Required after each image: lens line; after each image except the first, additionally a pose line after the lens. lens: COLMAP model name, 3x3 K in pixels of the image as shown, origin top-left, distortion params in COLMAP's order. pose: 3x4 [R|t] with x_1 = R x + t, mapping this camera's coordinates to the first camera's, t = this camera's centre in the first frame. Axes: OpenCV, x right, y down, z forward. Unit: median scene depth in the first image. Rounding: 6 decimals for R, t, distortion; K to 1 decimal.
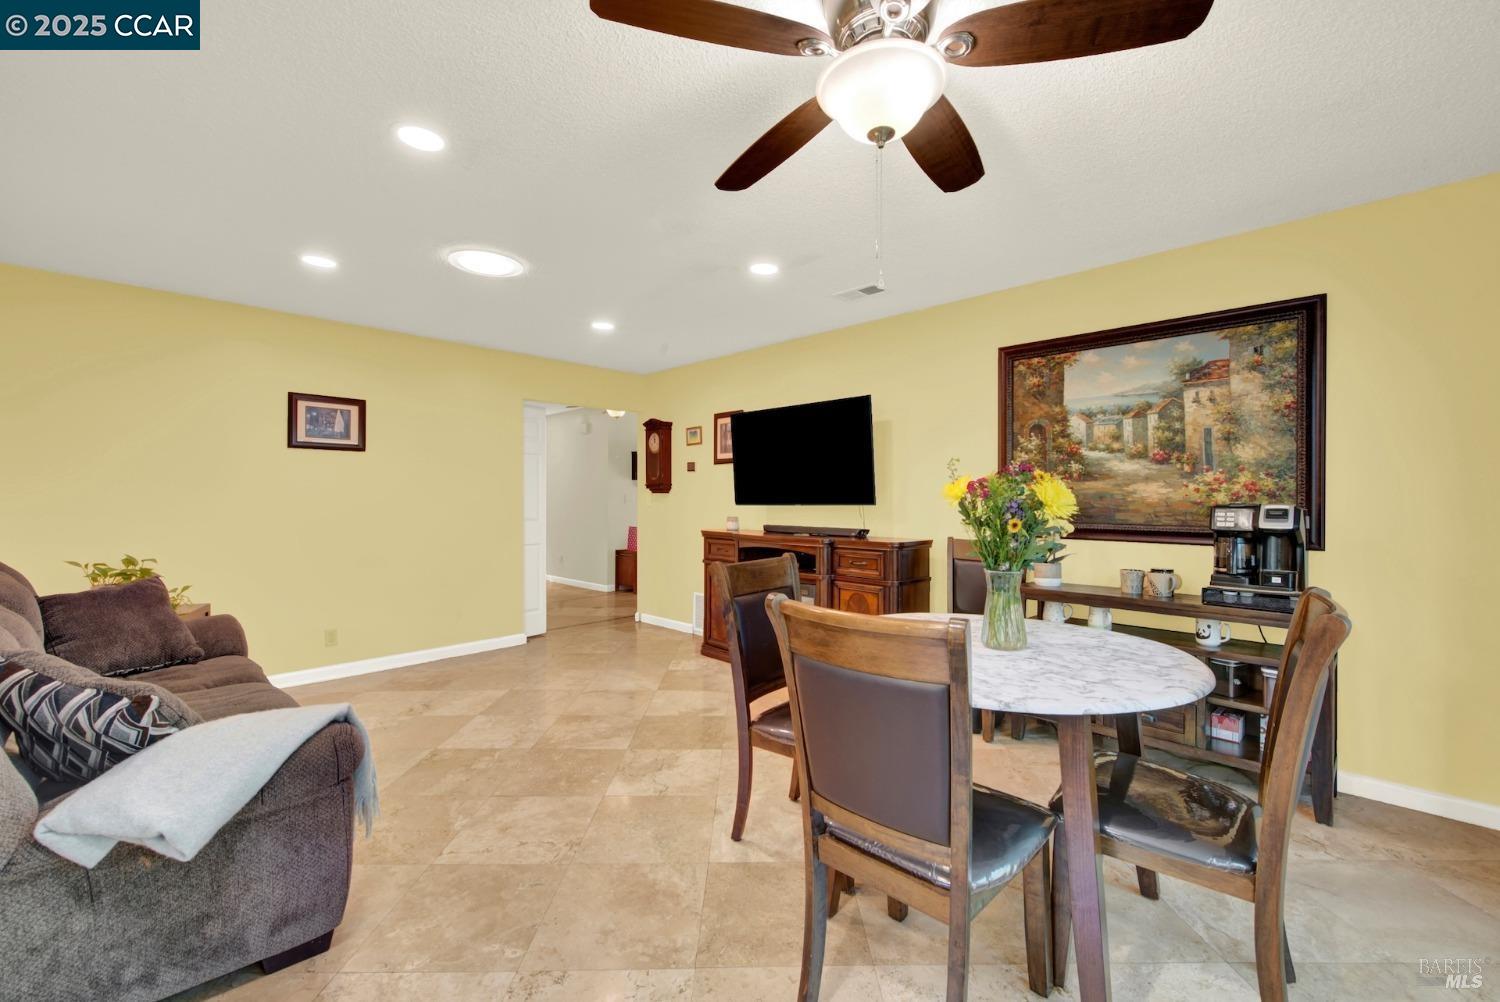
lens RADIAL K [[597.2, 0, 757.0], [0, 597.2, 500.5], [0, 0, 1]] dist [0.011865, -0.005293]
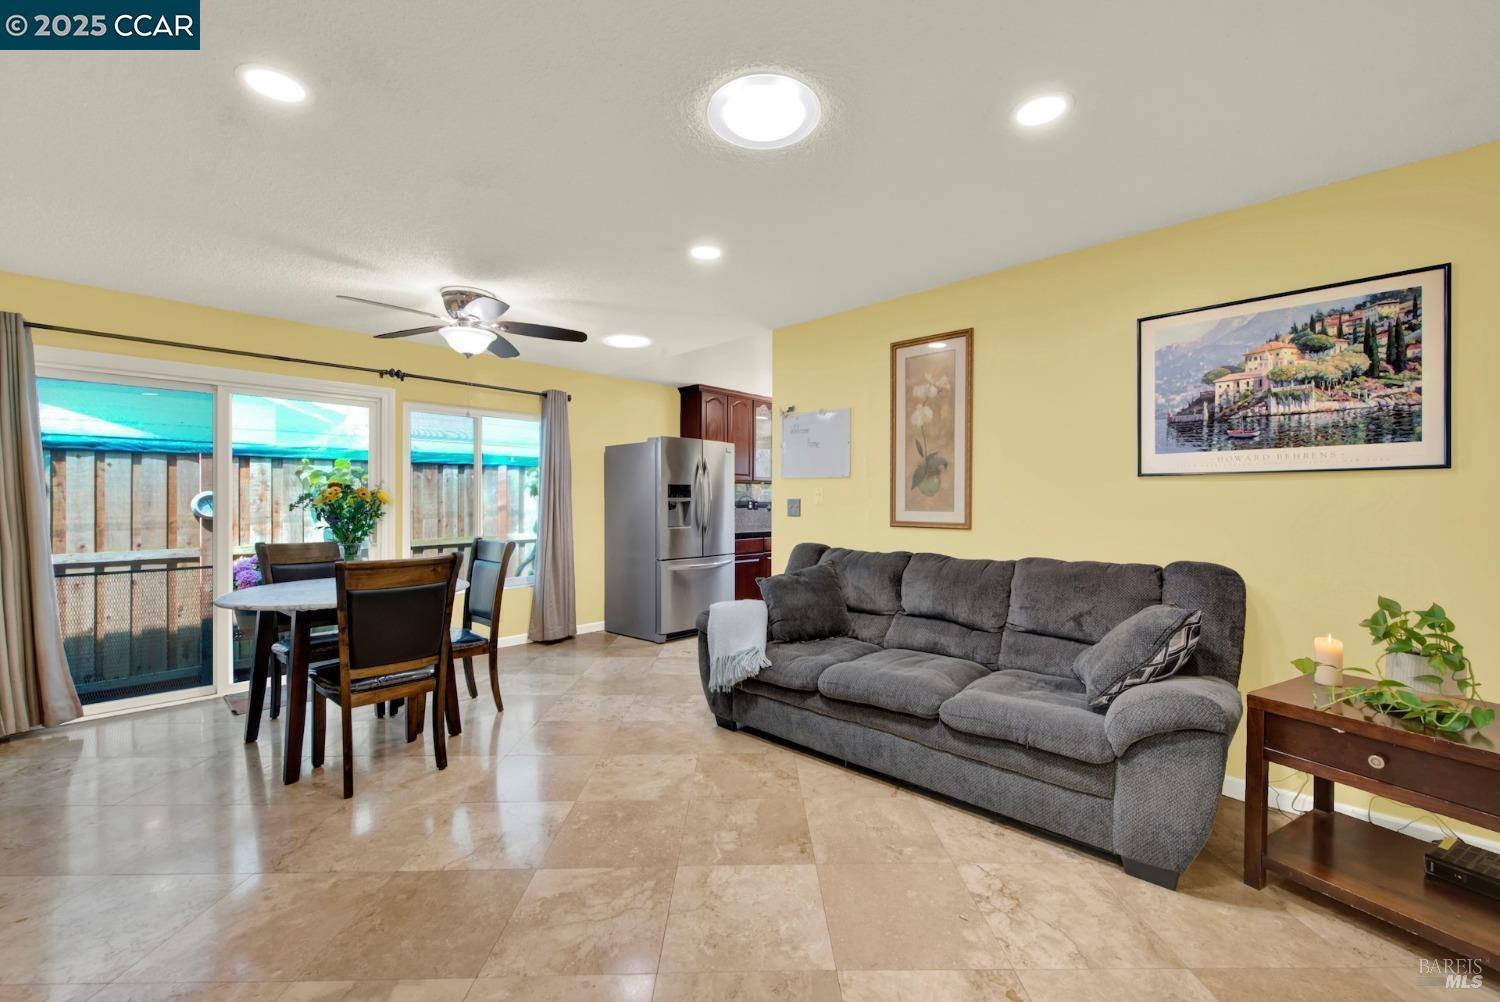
lens RADIAL K [[616.9, 0, 751.4], [0, 616.9, 499.8], [0, 0, 1]] dist [-0.001308, -0.000301]
pose [[-0.999990, 0.000994, 0.004363, -0.446697], [0.000996, 0.999999, 0.000460, -0.004763], [-0.004363, 0.000464, -0.999990, 1.635864]]
